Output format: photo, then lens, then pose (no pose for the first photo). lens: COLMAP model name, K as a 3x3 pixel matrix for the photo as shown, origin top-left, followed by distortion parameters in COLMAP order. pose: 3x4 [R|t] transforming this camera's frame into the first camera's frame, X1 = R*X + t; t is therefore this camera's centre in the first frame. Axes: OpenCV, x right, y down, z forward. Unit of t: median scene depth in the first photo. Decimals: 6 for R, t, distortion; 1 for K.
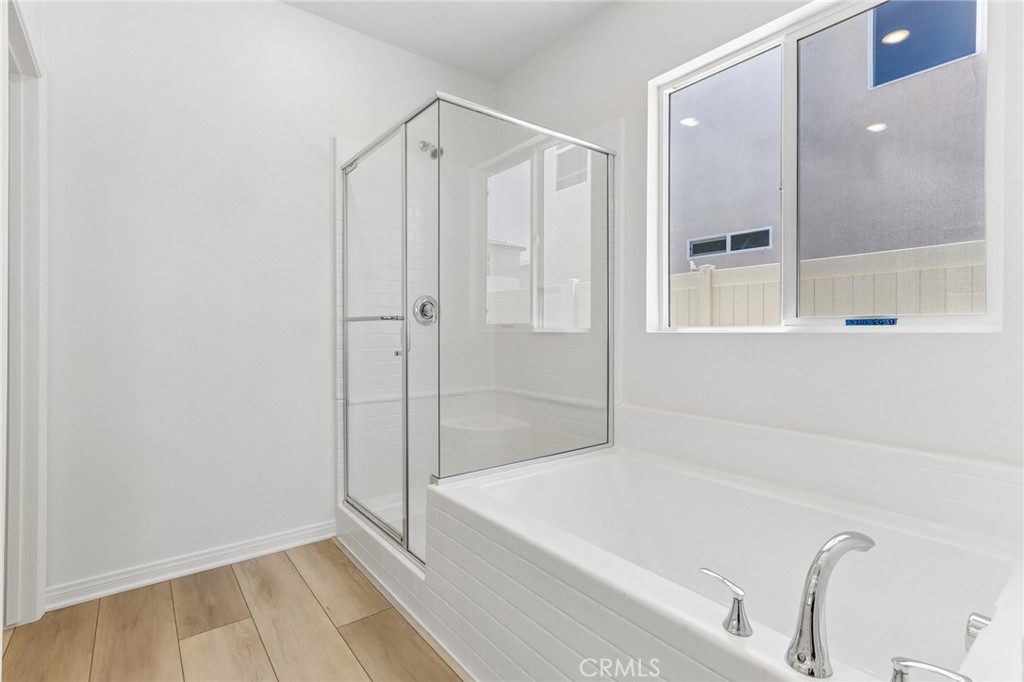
lens RADIAL K [[474.1, 0, 519.6], [0, 474.1, 333.0], [0, 0, 1]] dist [-0.011462, 0.003294]
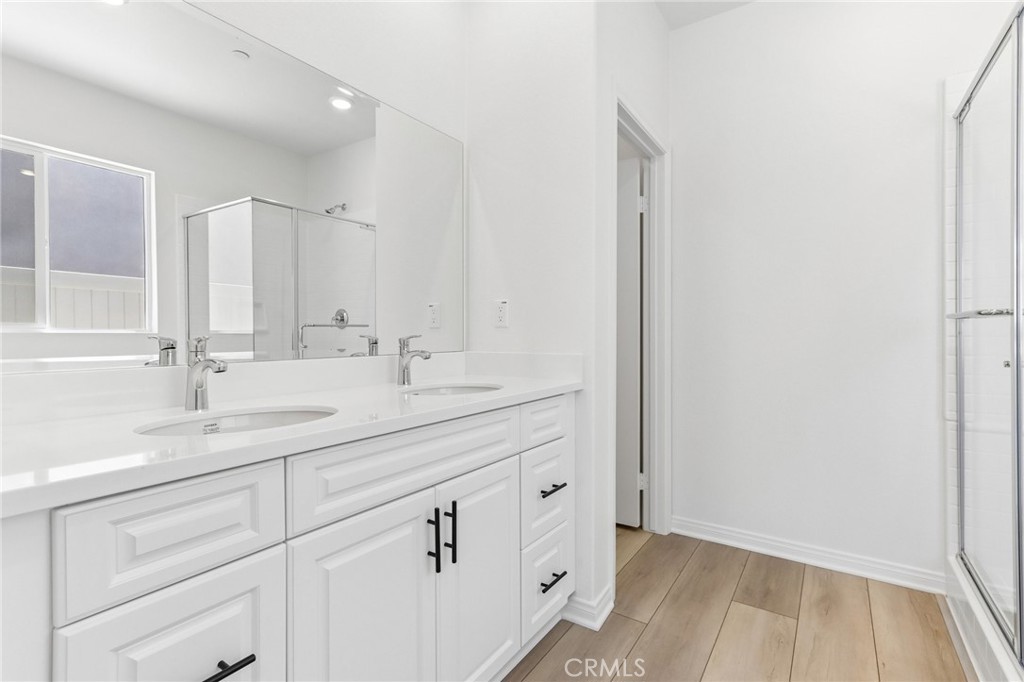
lens RADIAL K [[474.1, 0, 509.2], [0, 474.1, 338.5], [0, 0, 1]] dist [-0.011462, 0.003294]
pose [[0.278979, 0.010657, -0.960238, 0.160328], [0.000612, 0.999936, 0.011276, -0.001824], [0.960297, -0.003733, 0.278955, 0.108895]]
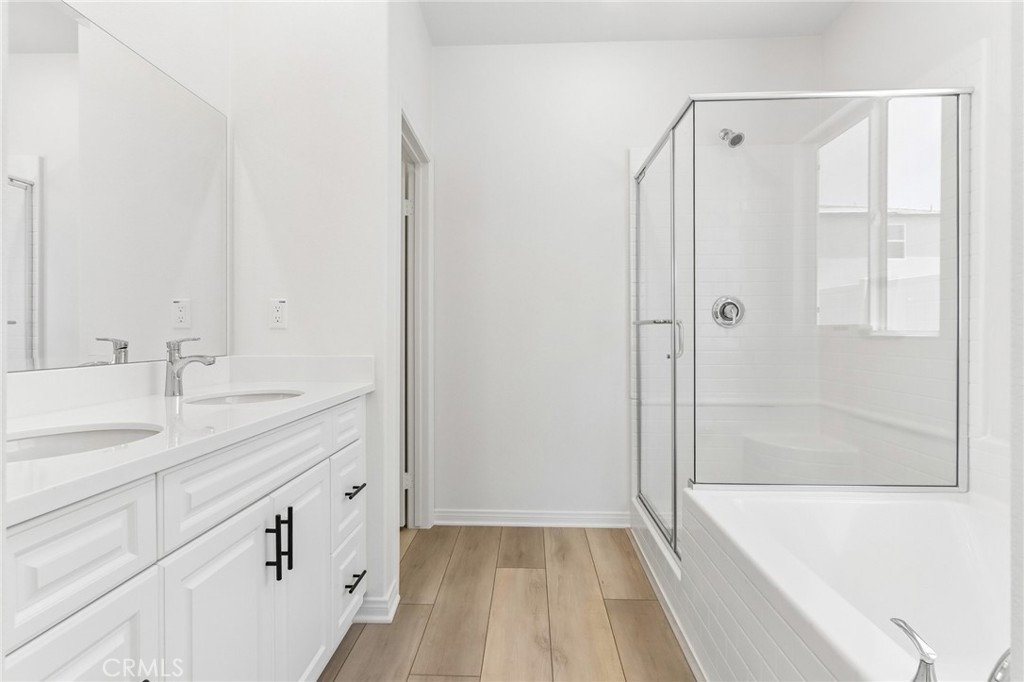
lens RADIAL K [[530.5, 0, 517.4], [0, 530.5, 340.1], [0, 0, 1]] dist [-0.023281, -0.001485]
pose [[0.759398, 0.010320, -0.650545, 0.199458], [-0.002307, 0.999911, 0.013170, -0.005747], [0.650623, -0.008500, 0.759353, -0.062337]]
